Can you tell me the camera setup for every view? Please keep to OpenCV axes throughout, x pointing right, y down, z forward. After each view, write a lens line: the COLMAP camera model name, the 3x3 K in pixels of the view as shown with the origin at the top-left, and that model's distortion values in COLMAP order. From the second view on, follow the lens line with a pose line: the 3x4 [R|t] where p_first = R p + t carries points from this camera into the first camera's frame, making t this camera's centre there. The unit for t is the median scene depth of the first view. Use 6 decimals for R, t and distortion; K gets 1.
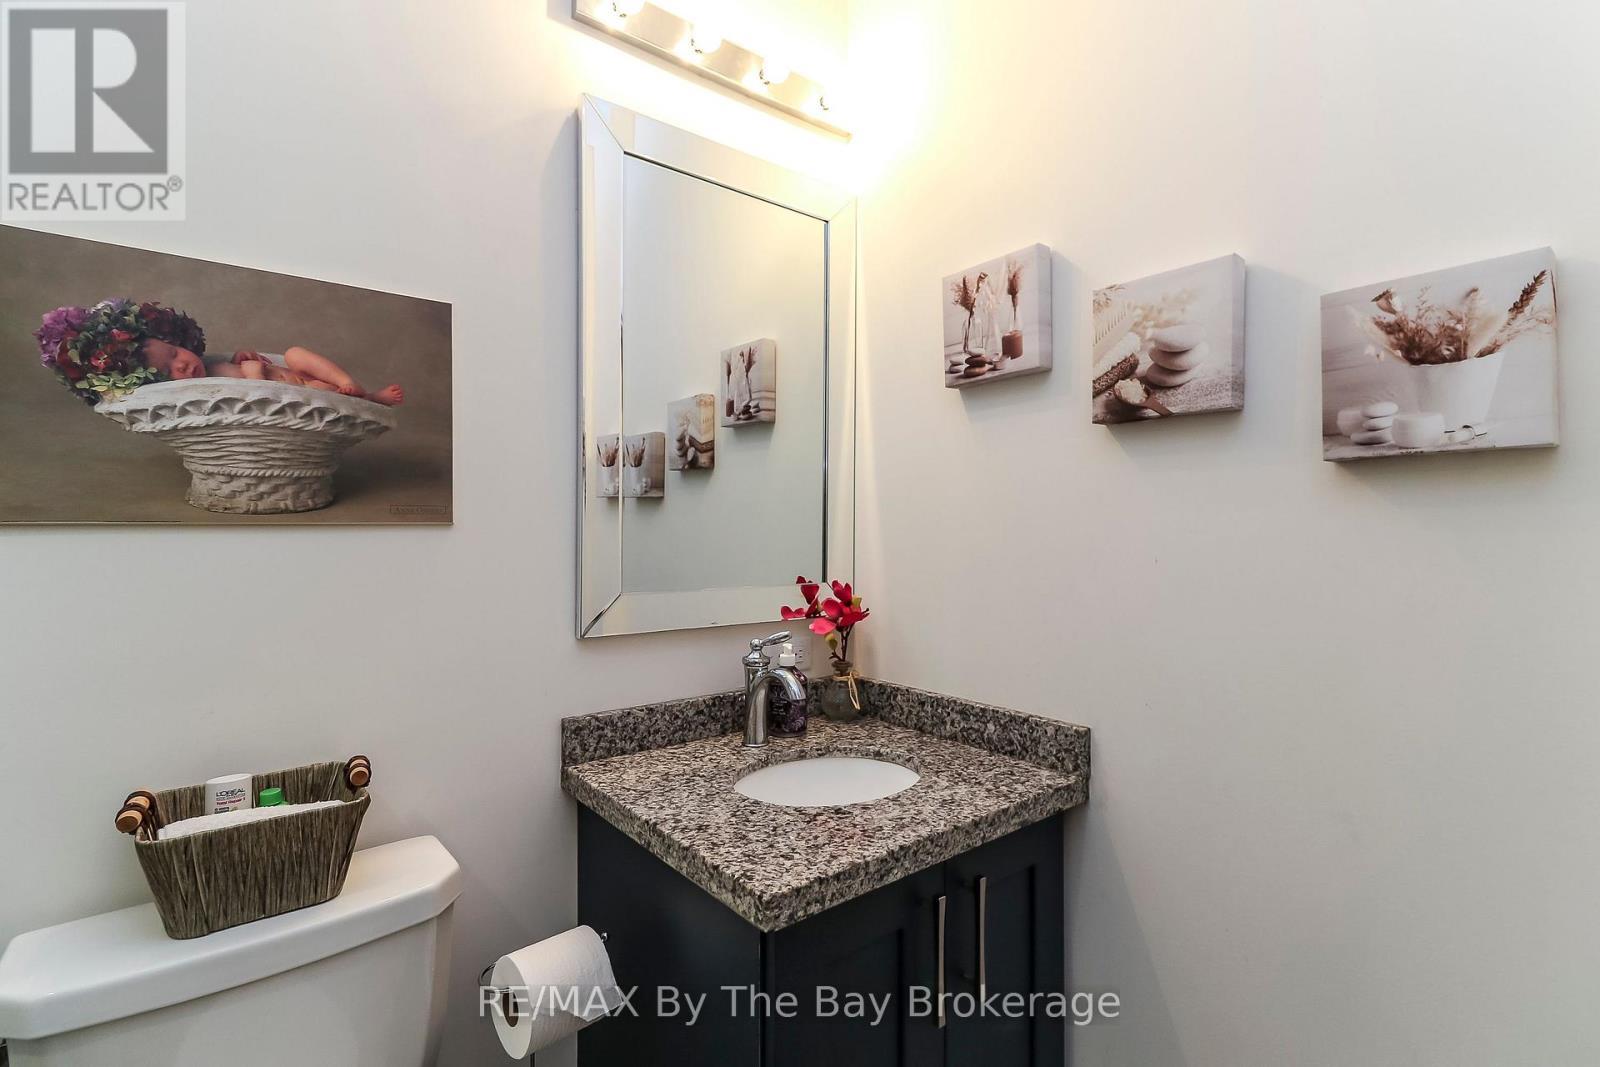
lens RADIAL K [[814.3, 0, 805.5], [0, 814.3, 509.0], [0, 0, 1]] dist [0.020428, -0.016842]
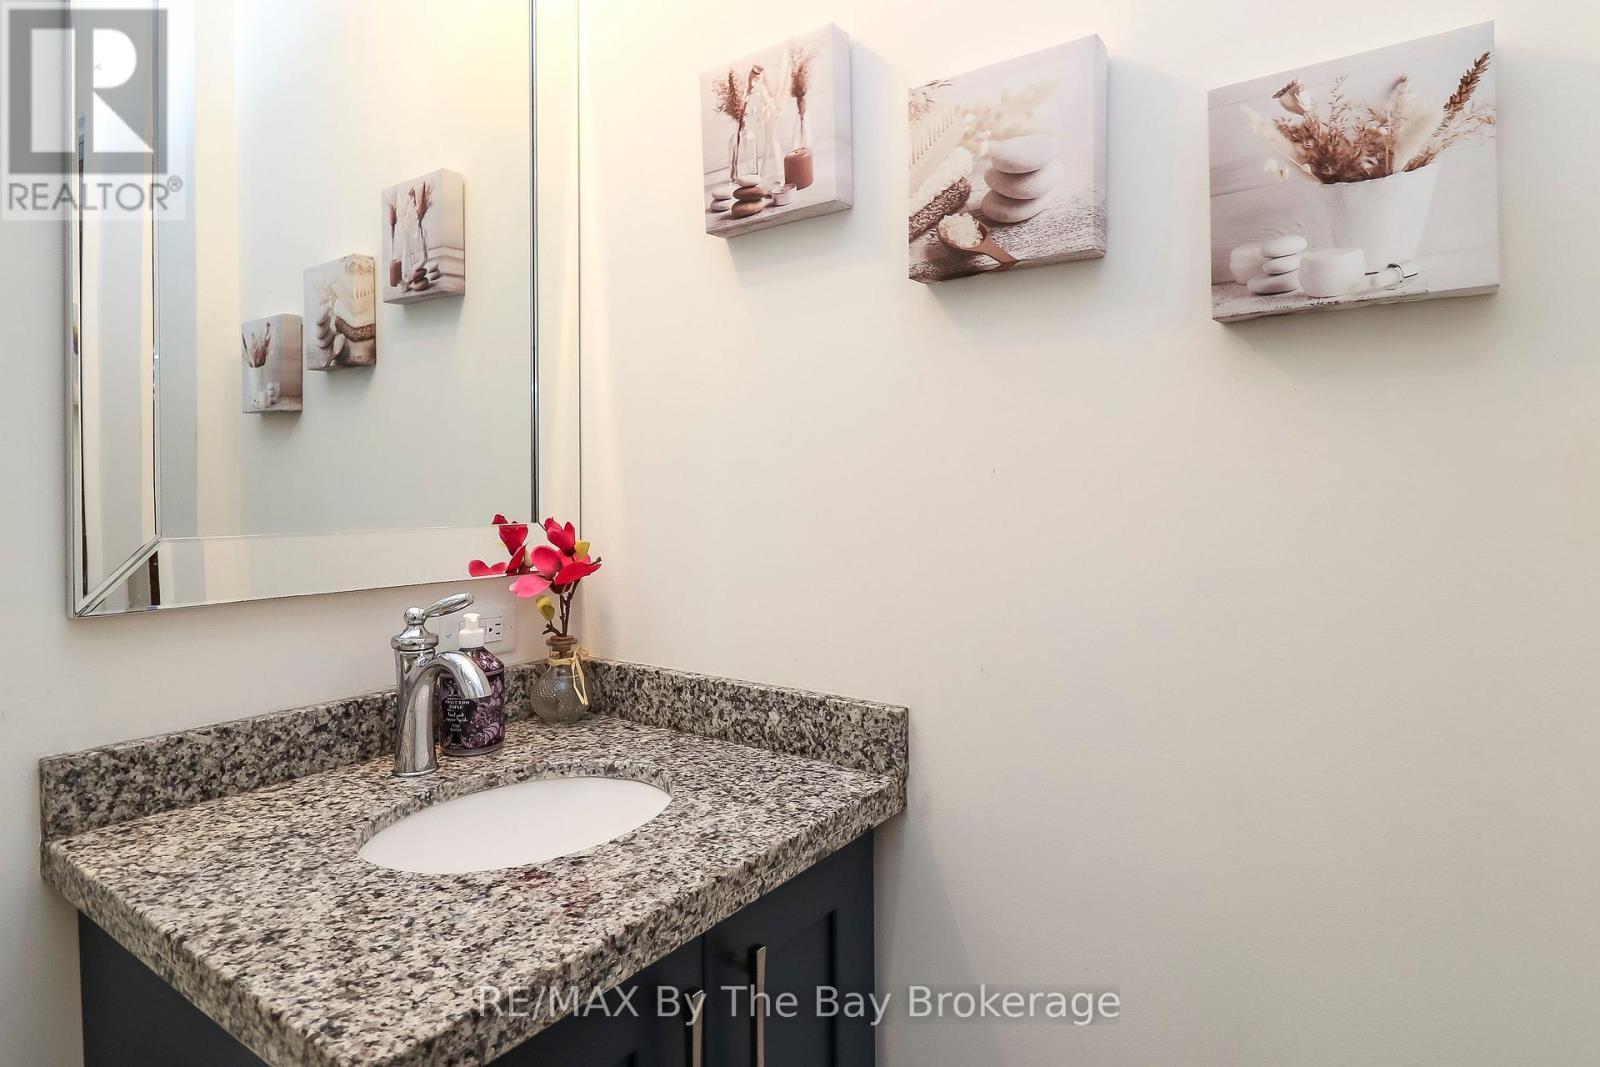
lens RADIAL K [[840.5, 0, 808.6], [0, 840.5, 492.6], [0, 0, 1]] dist [0.003339, -0.009811]
pose [[0.967583, -0.009838, 0.252363, 0.079106], [0.008646, 0.999946, 0.005831, 0.073689], [-0.252407, -0.003460, 0.967615, 0.307423]]
